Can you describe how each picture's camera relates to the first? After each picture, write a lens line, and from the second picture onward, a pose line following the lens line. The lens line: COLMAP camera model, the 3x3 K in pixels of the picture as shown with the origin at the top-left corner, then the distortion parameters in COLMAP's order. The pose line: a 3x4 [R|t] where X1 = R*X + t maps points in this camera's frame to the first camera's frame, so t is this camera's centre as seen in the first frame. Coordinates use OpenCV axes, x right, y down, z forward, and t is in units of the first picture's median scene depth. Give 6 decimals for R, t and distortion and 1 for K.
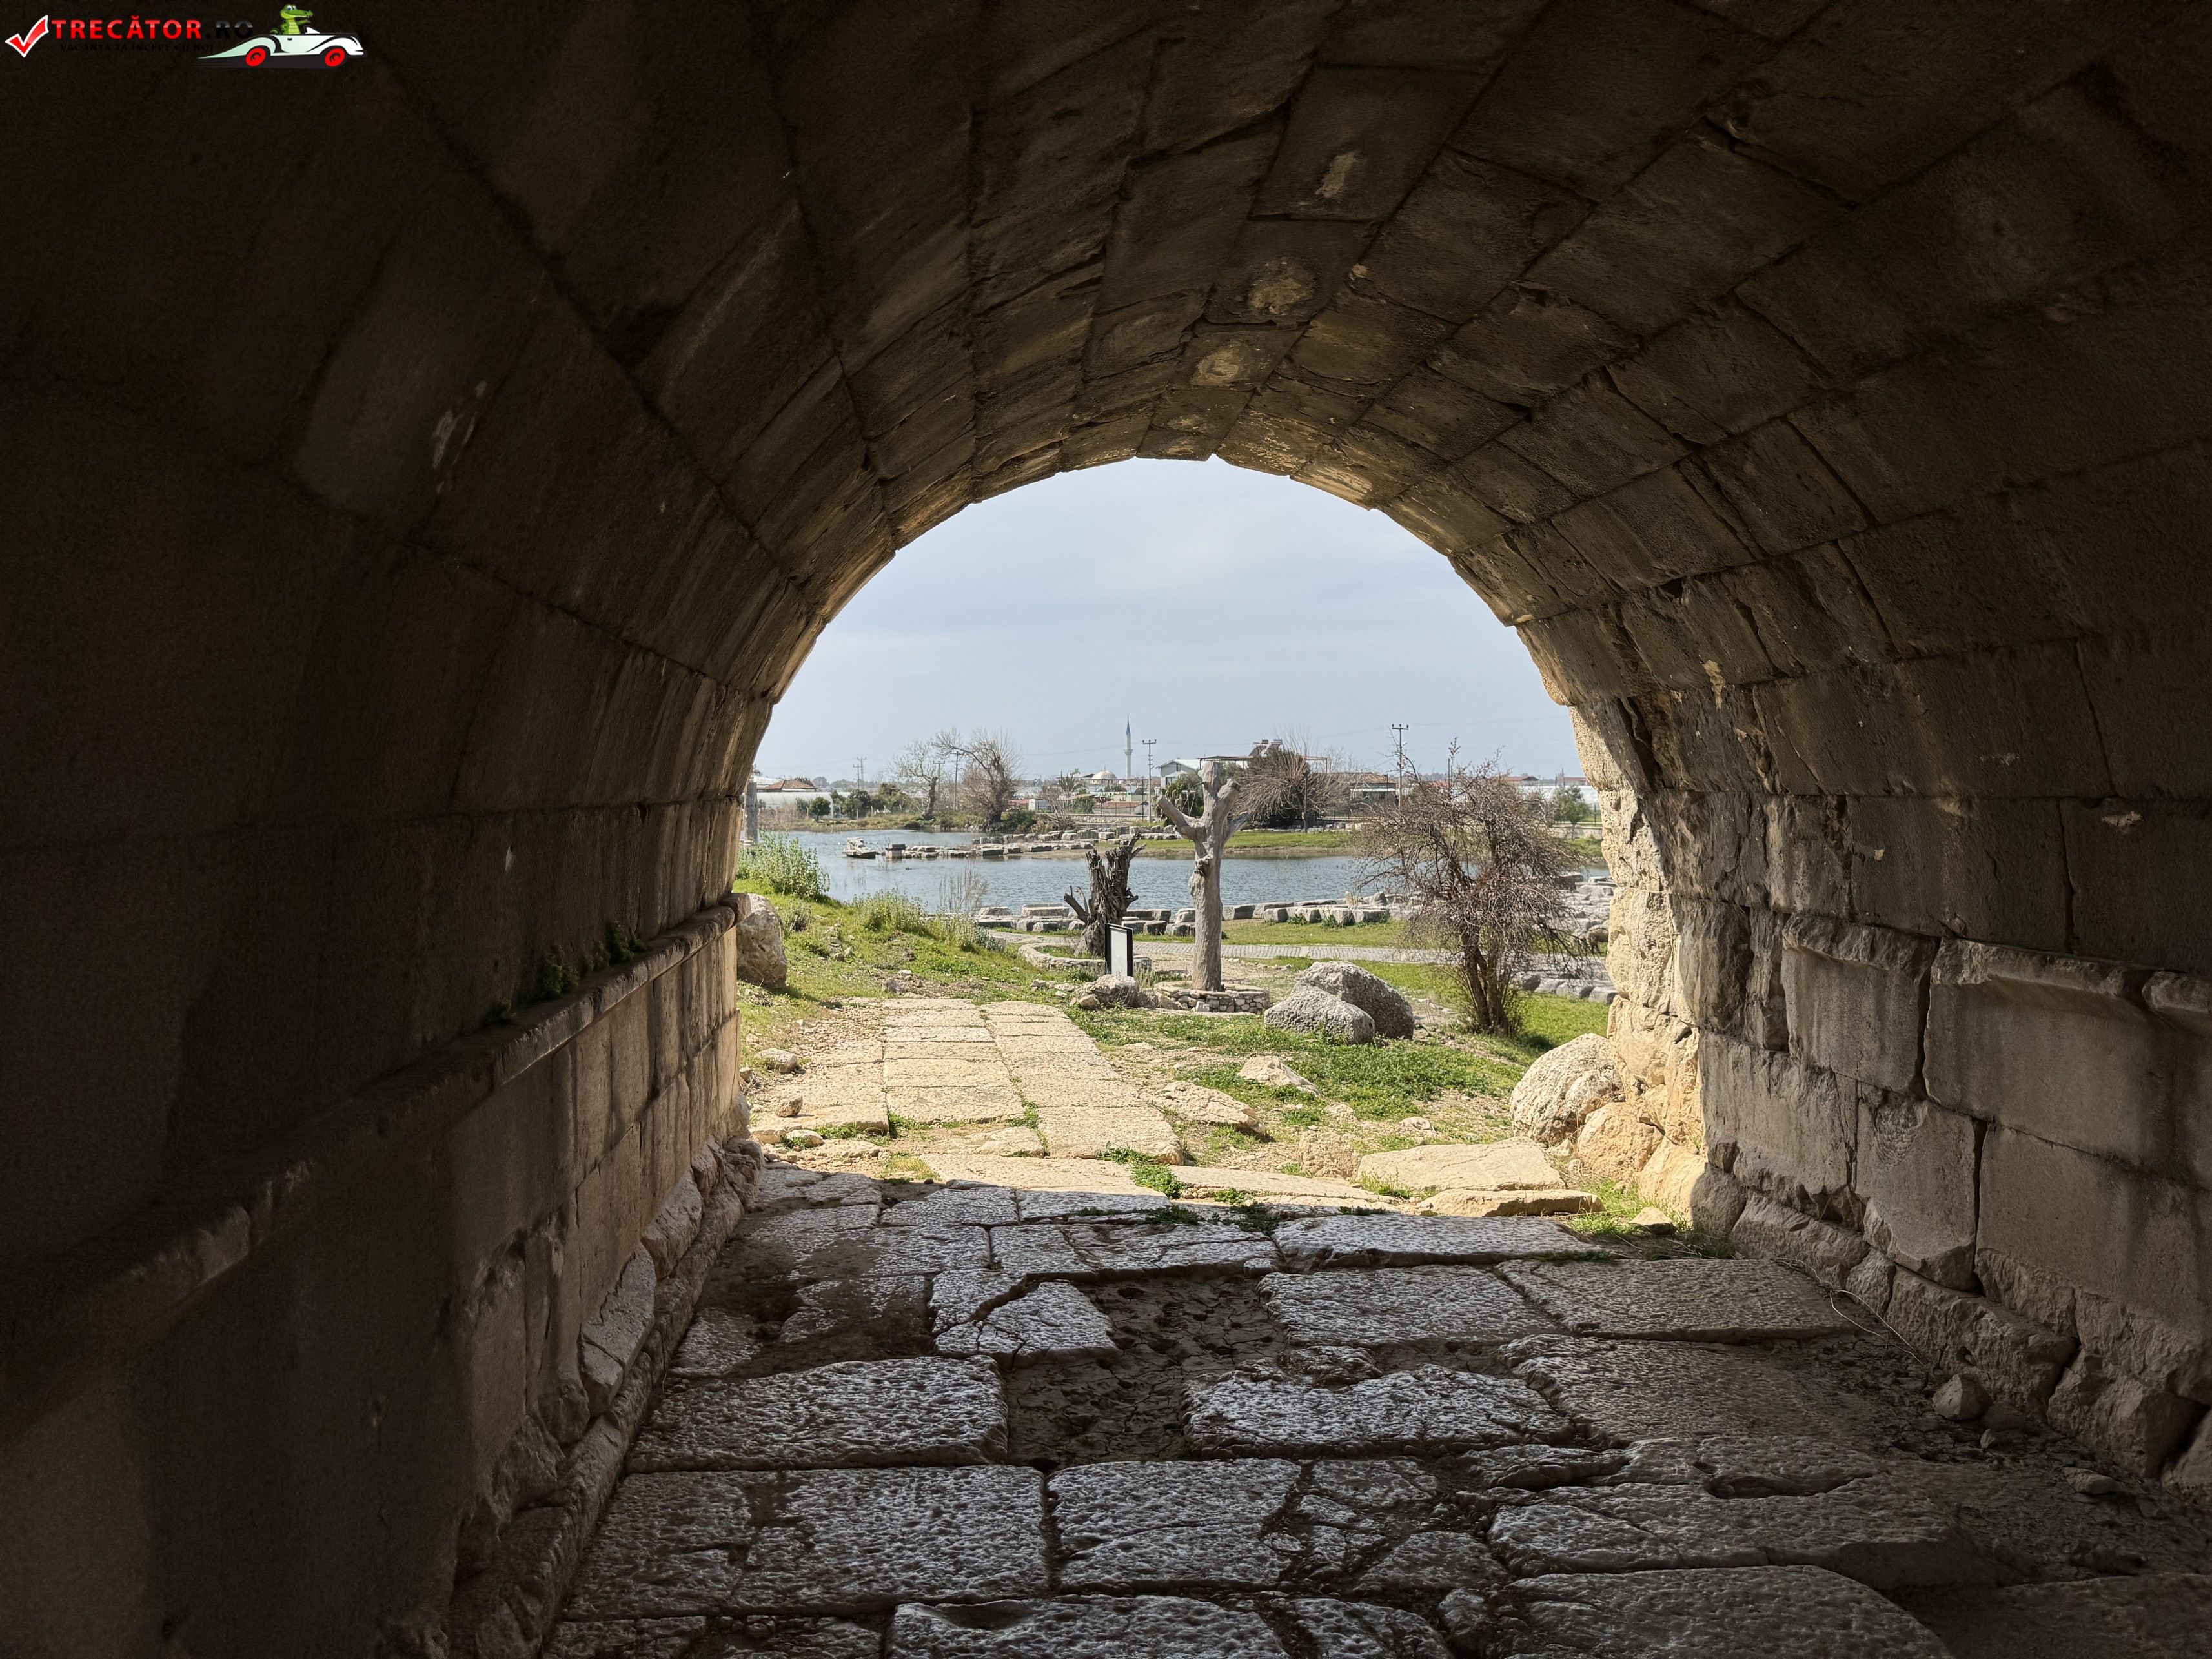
lens RADIAL K [[1561.3, 0, 1123.6], [0, 1561.3, 820.0], [0, 0, 1]] dist [0.074392, -0.091465]
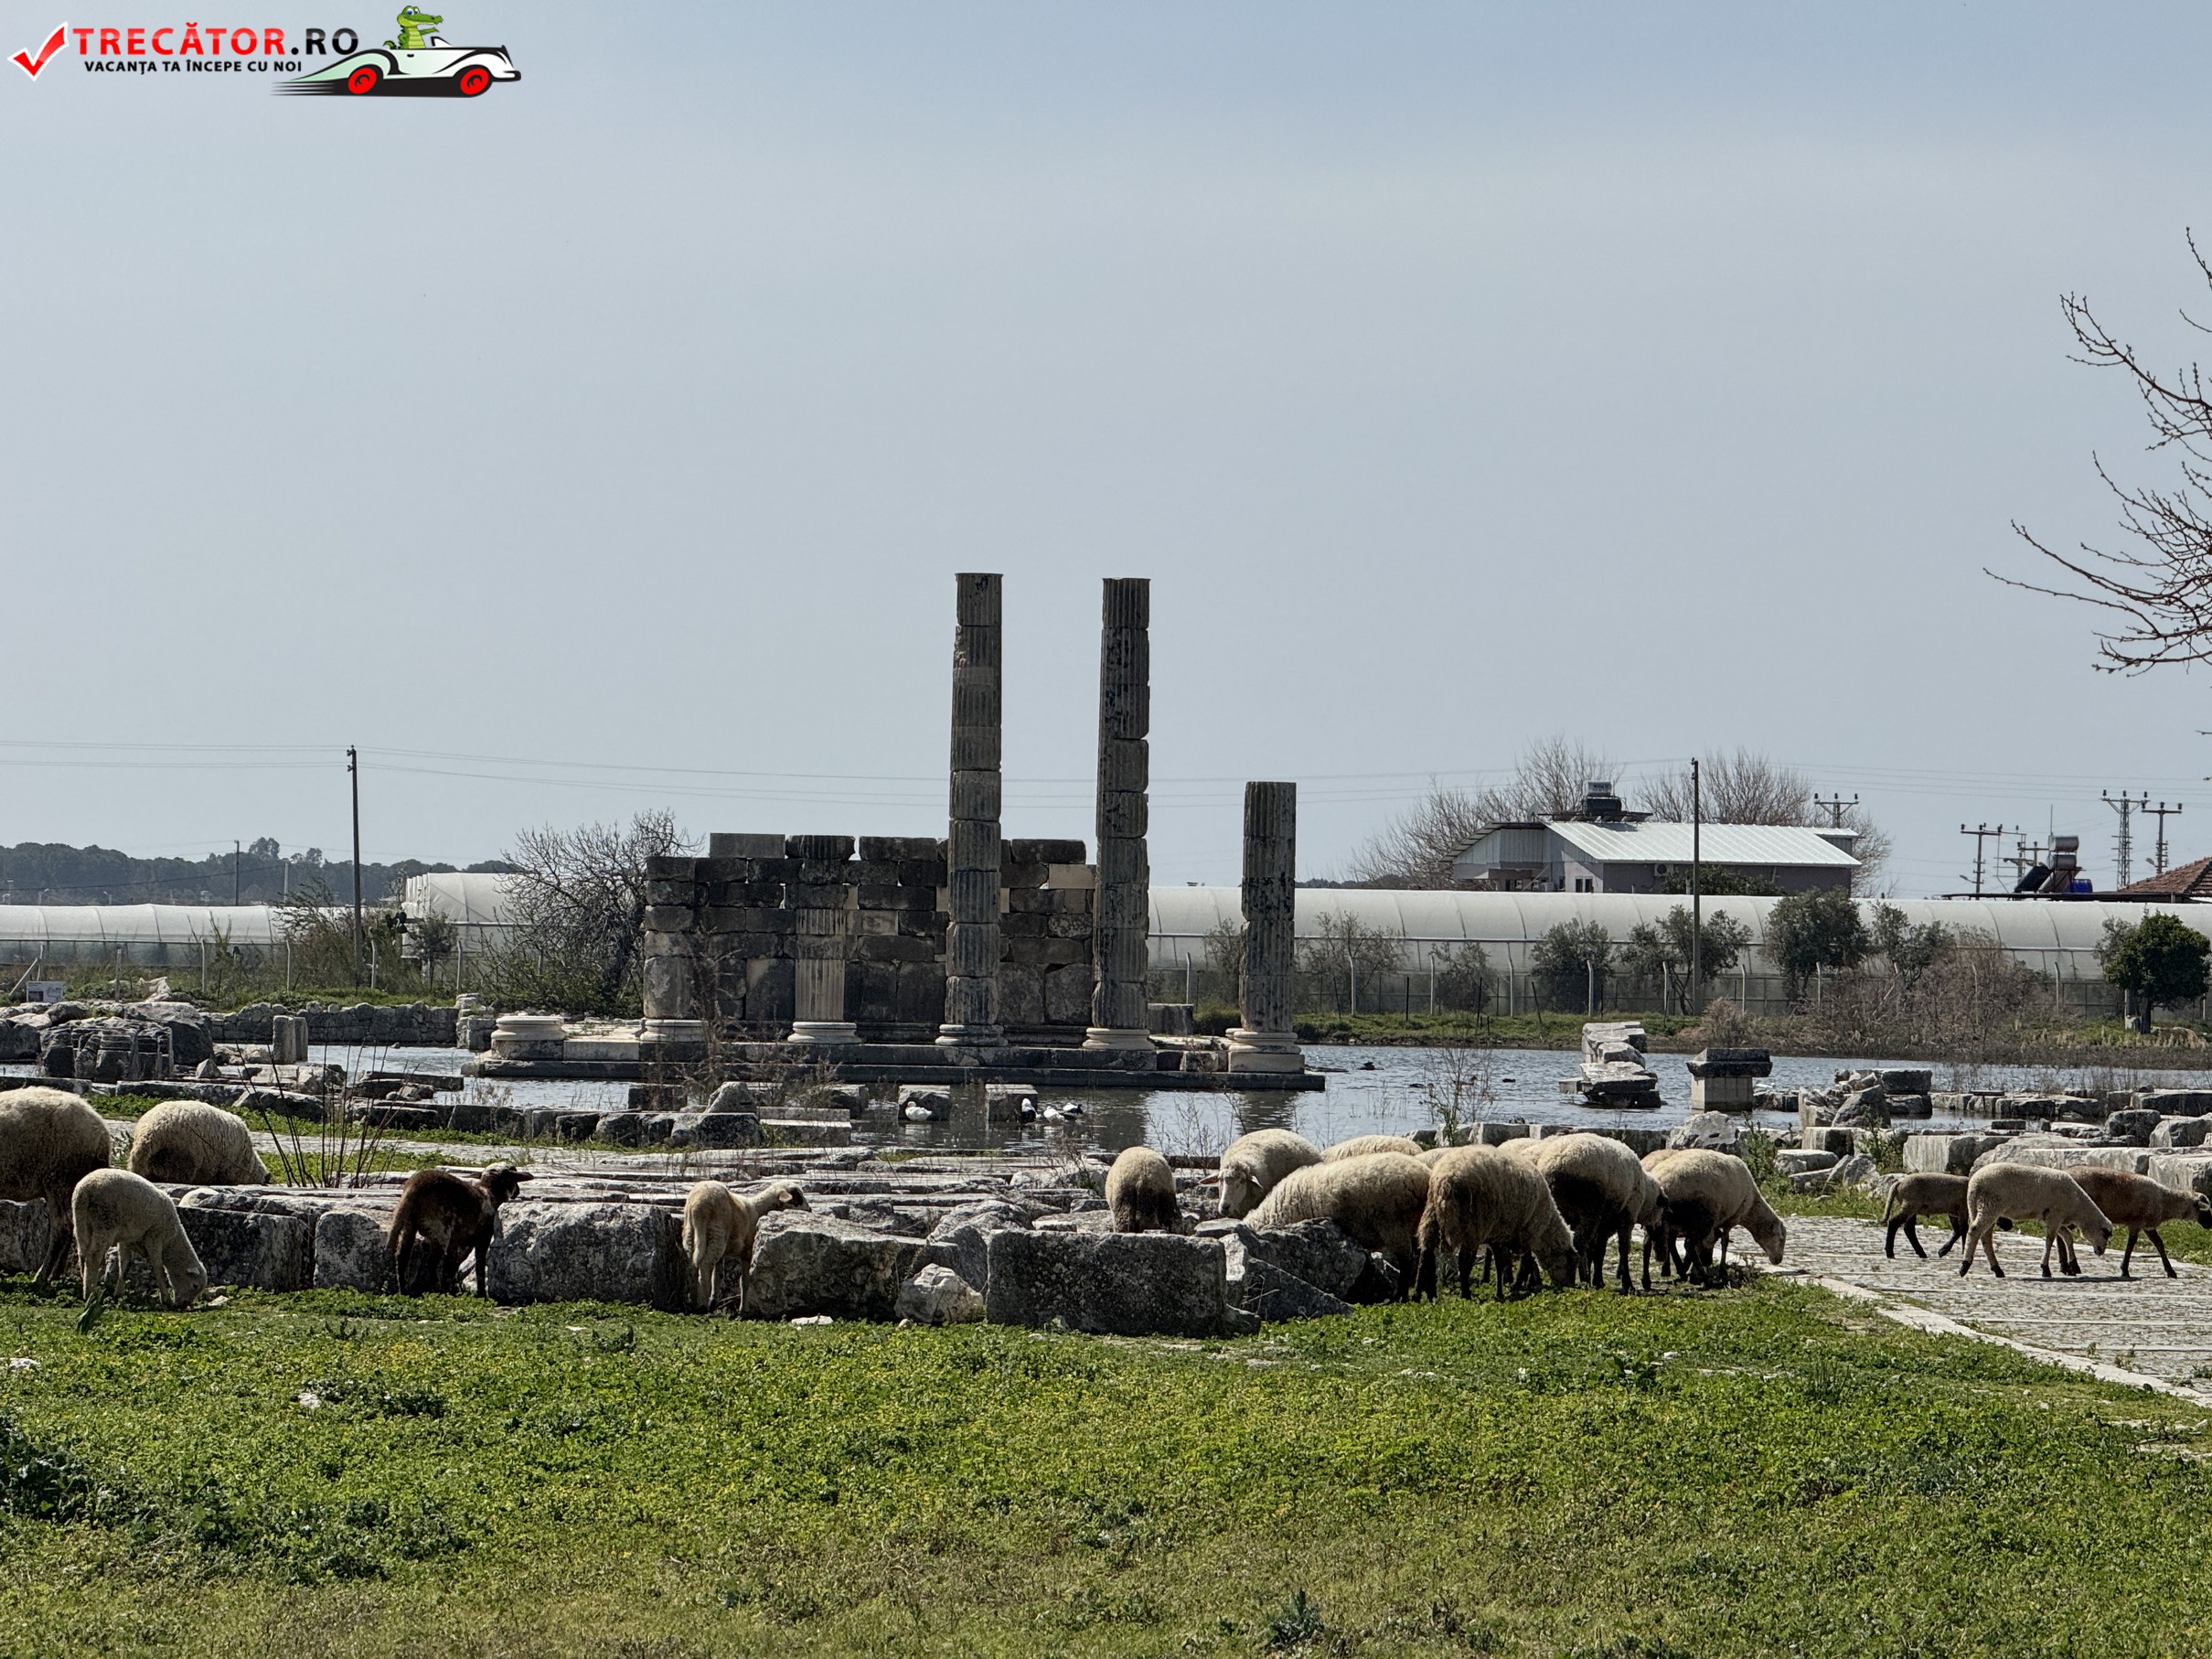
lens RADIAL K [[7881.7, 0, 1101.8], [0, 7881.7, 825.3], [0, 0, 1]] dist [0.246534, 0.000000]
pose [[0.896314, 0.013825, -0.443204, 0.207751], [-0.031286, 0.998995, -0.032109, 0.016454], [0.442315, 0.042646, 0.895845, -0.060959]]
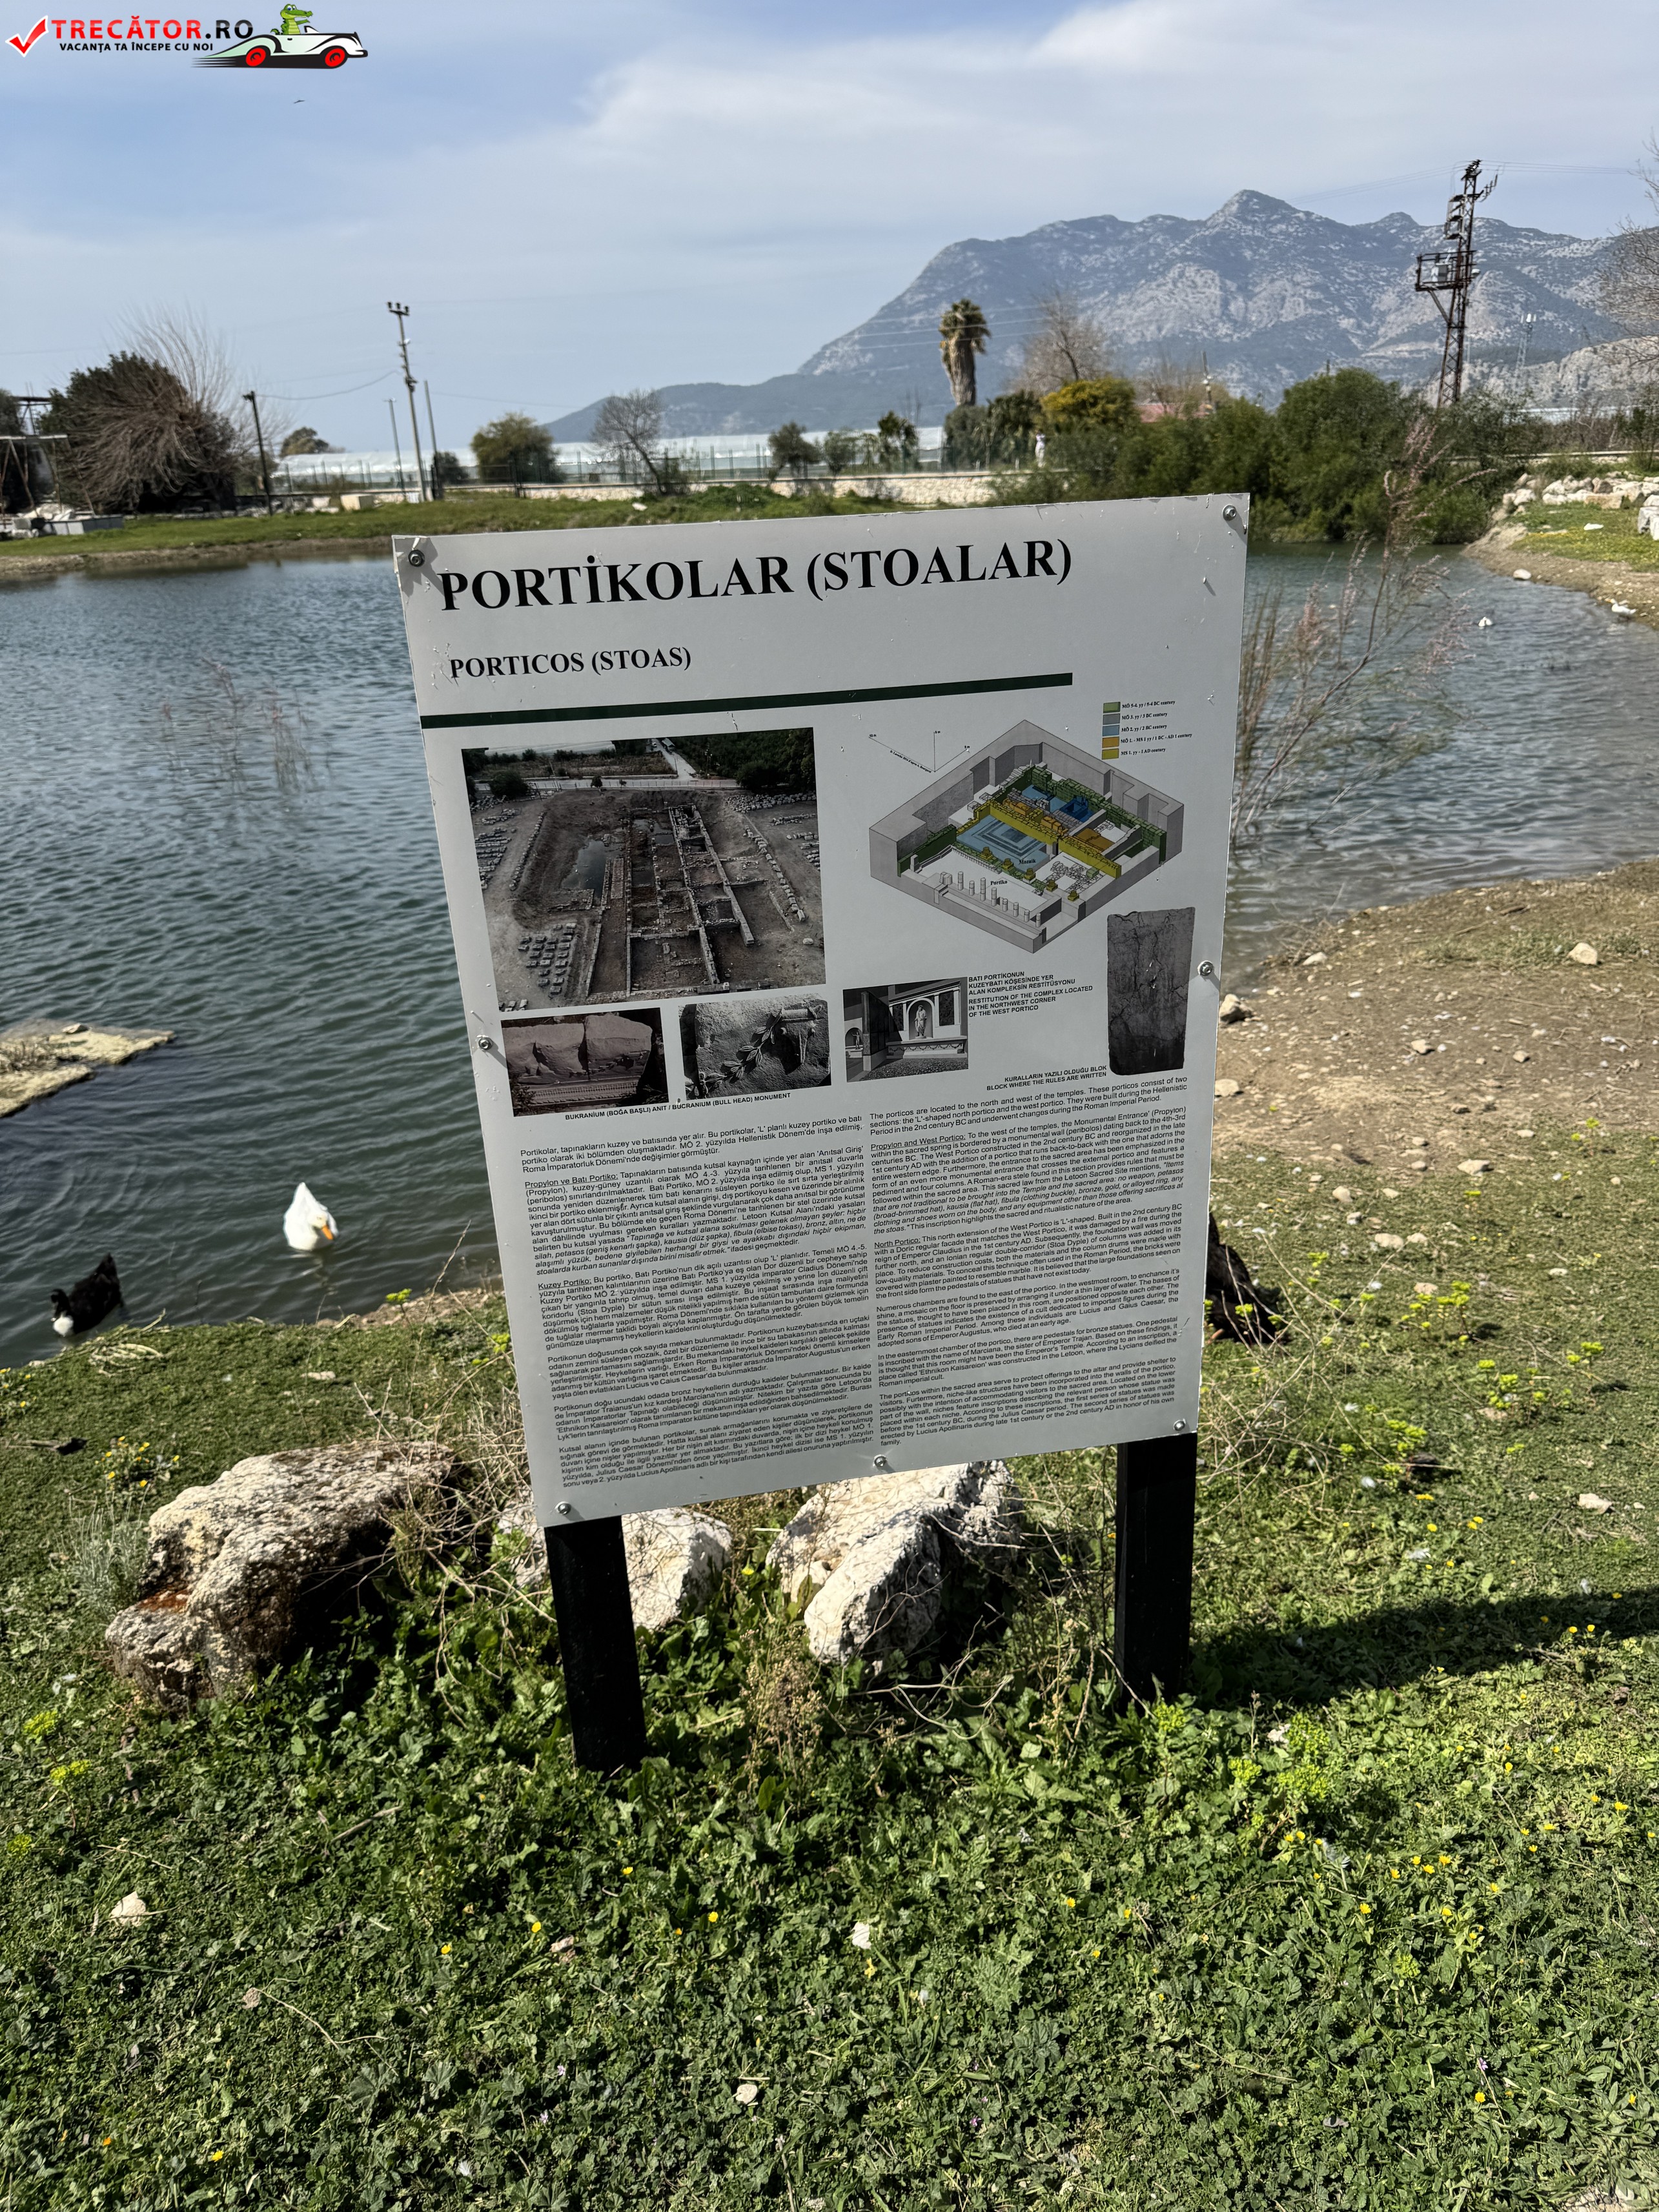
lens RADIAL K [[1561.3, 0, 846.2], [0, 1561.3, 1118.8], [0, 0, 1]] dist [0.074392, -0.091465]
pose [[0.748361, -0.270857, 0.605469, -0.104595], [0.041707, 0.930234, 0.364590, 0.009166], [-0.661979, -0.247592, 0.707447, 0.342353]]
